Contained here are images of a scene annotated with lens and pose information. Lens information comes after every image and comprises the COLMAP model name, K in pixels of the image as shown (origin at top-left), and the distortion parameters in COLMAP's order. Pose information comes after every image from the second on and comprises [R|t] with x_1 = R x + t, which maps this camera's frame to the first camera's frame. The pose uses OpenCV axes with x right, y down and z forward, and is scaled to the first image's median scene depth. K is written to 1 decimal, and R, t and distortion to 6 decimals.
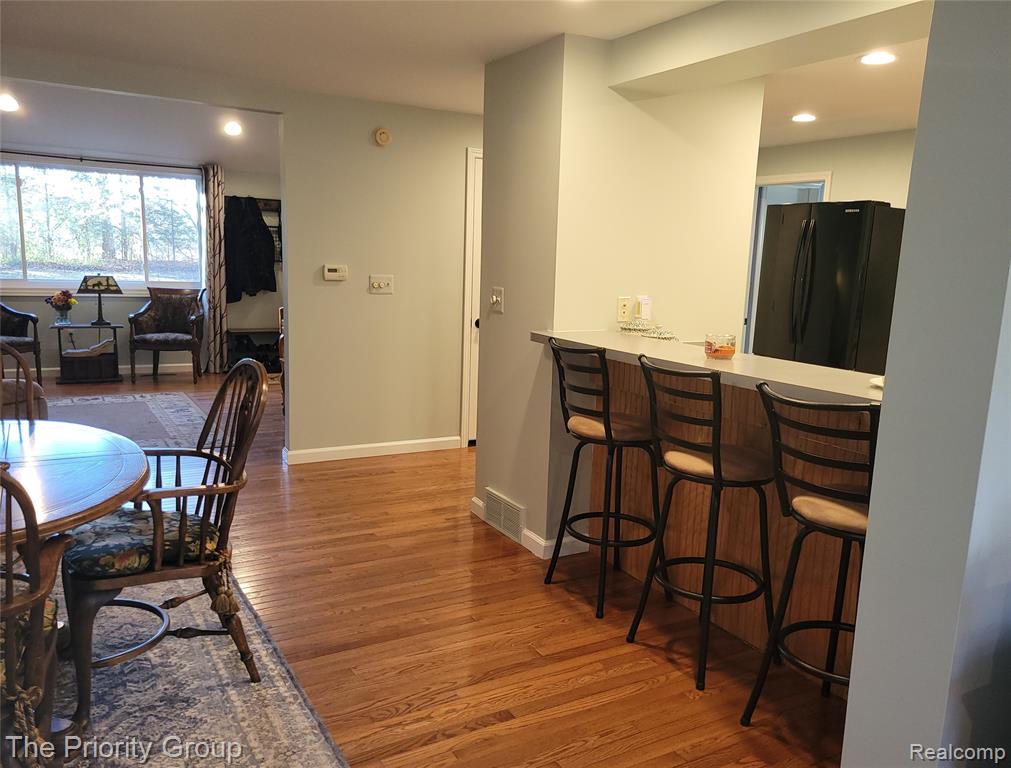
lens RADIAL K [[793.0, 0, 505.5], [0, 793.0, 384.0], [0, 0, 1]] dist [0.067347, -0.005121]
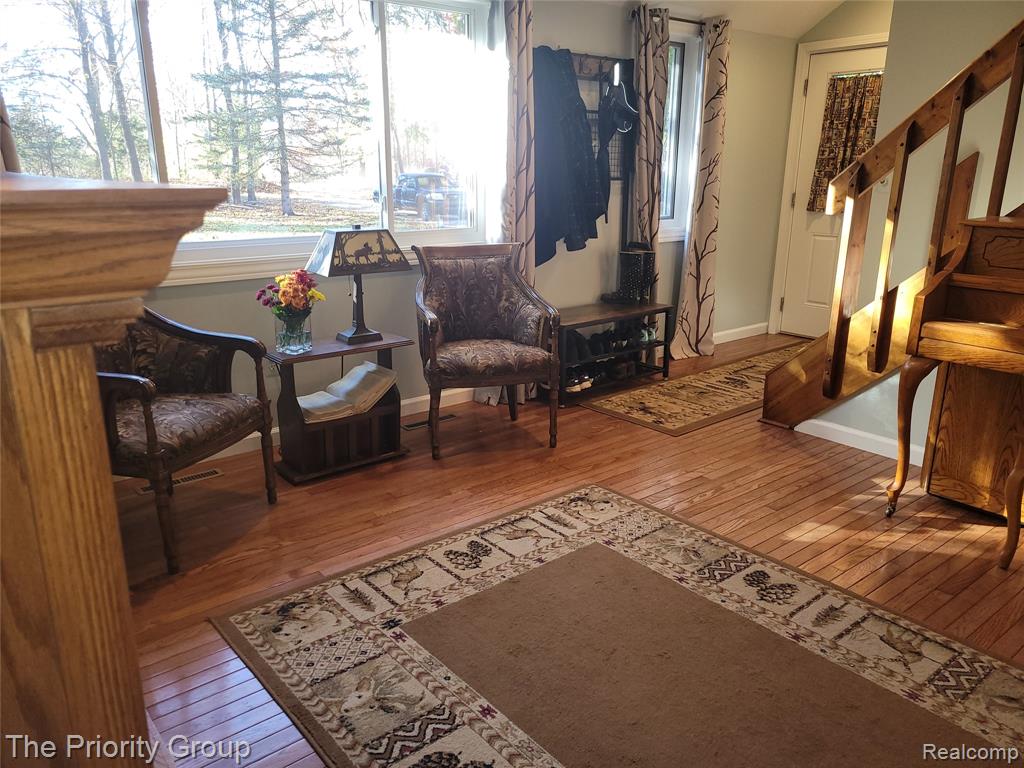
lens RADIAL K [[771.6, 0, 509.5], [0, 771.6, 386.8], [0, 0, 1]] dist [0.066821, -0.053099]
pose [[0.986196, -0.074295, 0.147978, -0.479919], [0.055833, 0.990556, 0.125227, -0.095893], [-0.155884, -0.115237, 0.981030, 0.550294]]
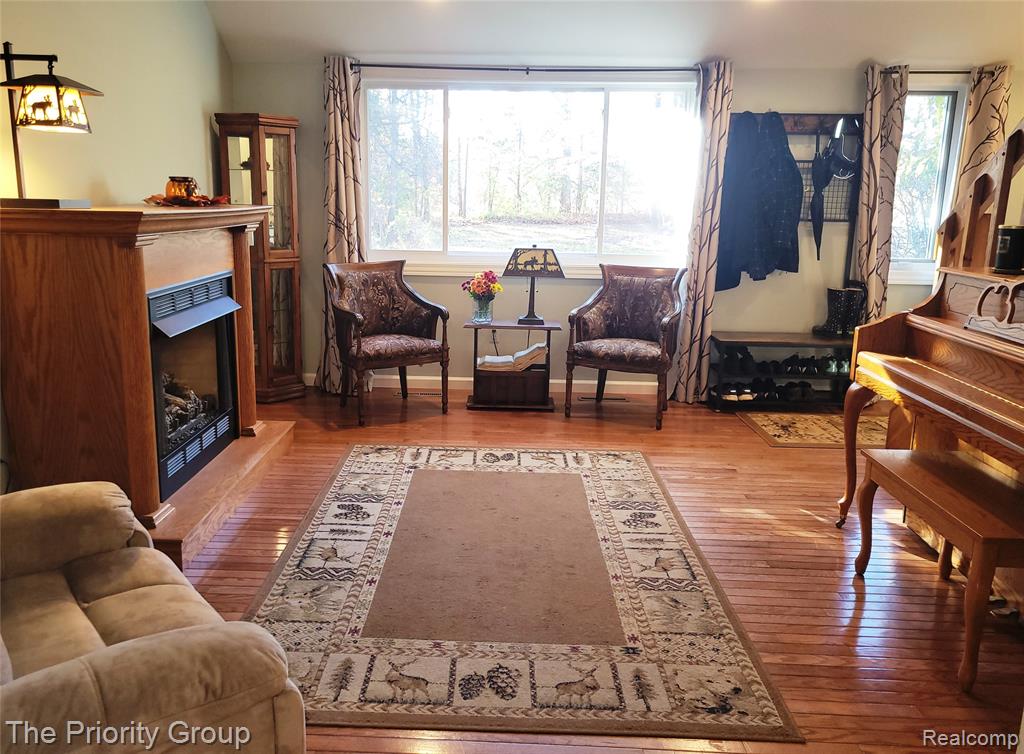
lens RADIAL K [[795.6, 0, 478.0], [0, 795.6, 356.3], [0, 0, 1]] dist [0.042365, -0.005755]
pose [[0.847139, 0.088382, -0.523969, -0.193673], [-0.074124, 0.996085, 0.048176, -0.073375], [0.526176, -0.001973, 0.850374, 0.420287]]
